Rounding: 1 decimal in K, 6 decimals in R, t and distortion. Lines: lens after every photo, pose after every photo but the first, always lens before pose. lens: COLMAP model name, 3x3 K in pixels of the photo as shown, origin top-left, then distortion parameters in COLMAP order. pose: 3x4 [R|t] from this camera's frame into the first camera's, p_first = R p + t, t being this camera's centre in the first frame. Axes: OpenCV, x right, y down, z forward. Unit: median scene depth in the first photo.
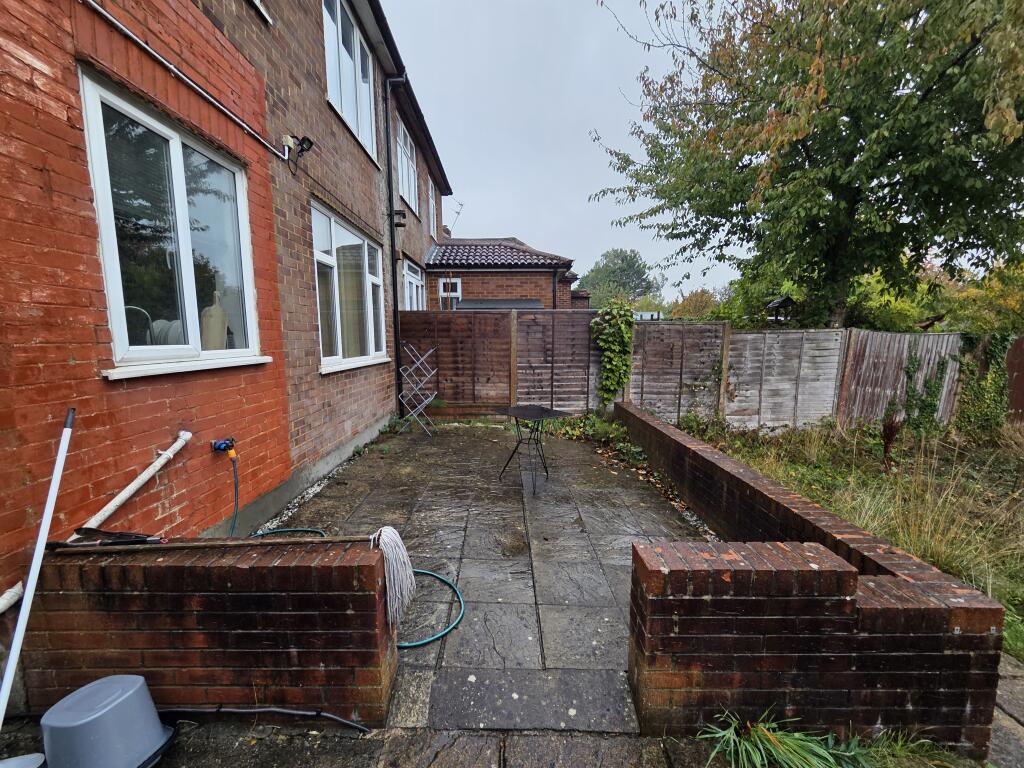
lens RADIAL K [[418.6, 0, 512.6], [0, 418.6, 387.0], [0, 0, 1]] dist [-0.000570, -0.000303]
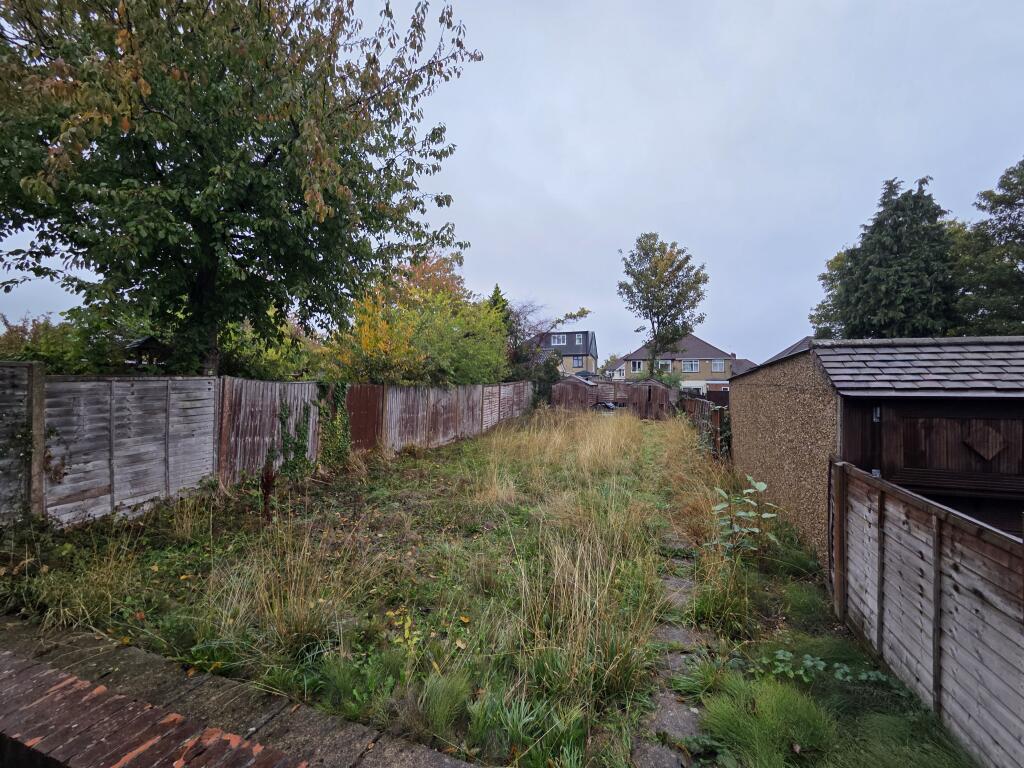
lens RADIAL K [[418.6, 0, 512.6], [0, 418.6, 387.0], [0, 0, 1]] dist [-0.000570, -0.000303]
pose [[0.334253, -0.007490, 0.942454, 0.144440], [0.112123, 0.993183, -0.031873, -0.015135], [-0.935790, 0.116325, 0.332814, 0.092591]]
